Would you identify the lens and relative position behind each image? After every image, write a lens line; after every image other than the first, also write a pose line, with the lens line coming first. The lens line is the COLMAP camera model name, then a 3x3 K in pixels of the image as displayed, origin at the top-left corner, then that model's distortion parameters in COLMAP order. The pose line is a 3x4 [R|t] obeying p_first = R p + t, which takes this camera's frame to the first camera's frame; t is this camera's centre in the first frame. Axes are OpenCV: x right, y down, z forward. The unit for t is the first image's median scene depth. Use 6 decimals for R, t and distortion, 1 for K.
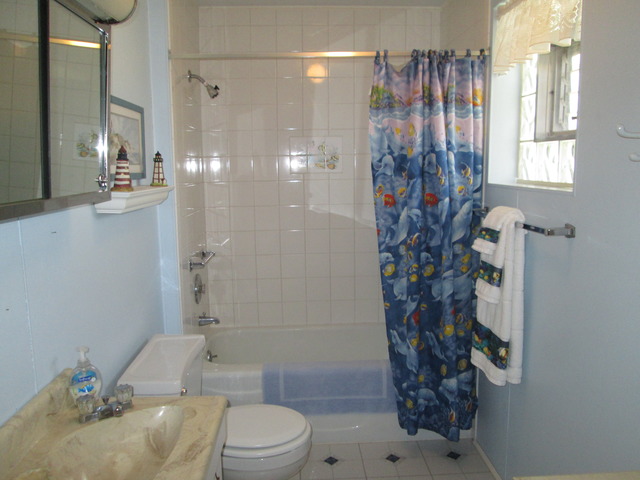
lens RADIAL K [[527.5, 0, 320.0], [0, 527.5, 240.0], [0, 0, 1]] dist [-0.045301, -0.006981]
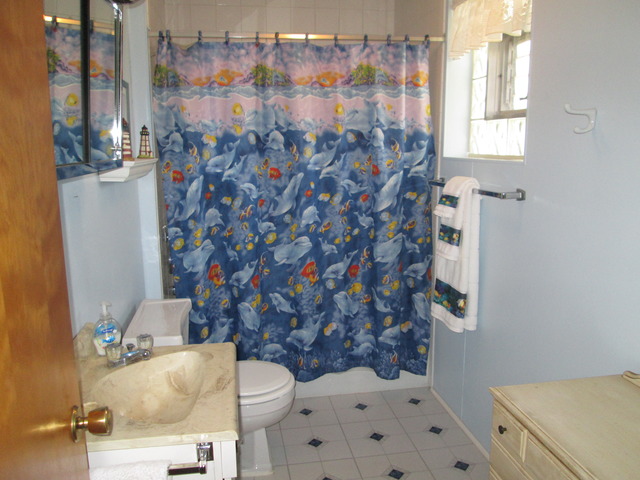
lens RADIAL K [[527.5, 0, 320.0], [0, 527.5, 240.0], [0, 0, 1]] dist [-0.045301, -0.006981]
pose [[0.991657, -0.018056, 0.127637, -0.102491], [0.013763, 0.999312, 0.034436, 0.031449], [-0.128171, -0.032392, 0.991223, -0.098650]]
